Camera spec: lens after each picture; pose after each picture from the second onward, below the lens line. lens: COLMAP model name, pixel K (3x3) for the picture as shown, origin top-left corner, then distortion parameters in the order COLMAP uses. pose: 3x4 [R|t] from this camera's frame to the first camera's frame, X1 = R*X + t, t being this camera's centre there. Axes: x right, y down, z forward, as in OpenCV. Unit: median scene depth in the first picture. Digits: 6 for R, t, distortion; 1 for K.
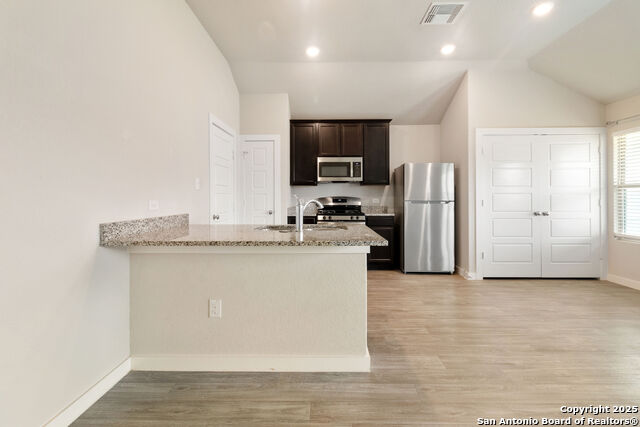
lens RADIAL K [[297.9, 0, 323.0], [0, 297.9, 194.9], [0, 0, 1]] dist [0.007582, 0.000115]
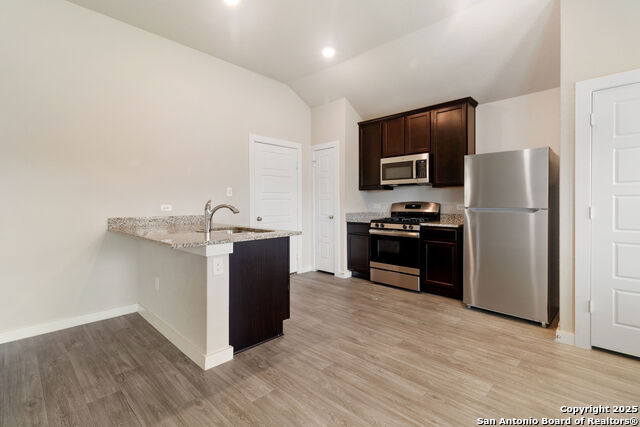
lens RADIAL K [[297.9, 0, 318.8], [0, 297.9, 199.4], [0, 0, 1]] dist [0.007582, 0.000115]
pose [[0.728295, -0.007807, -0.685219, 0.552439], [0.005245, 0.999969, -0.005819, 0.003156], [0.685243, 0.000644, 0.728314, 0.245201]]
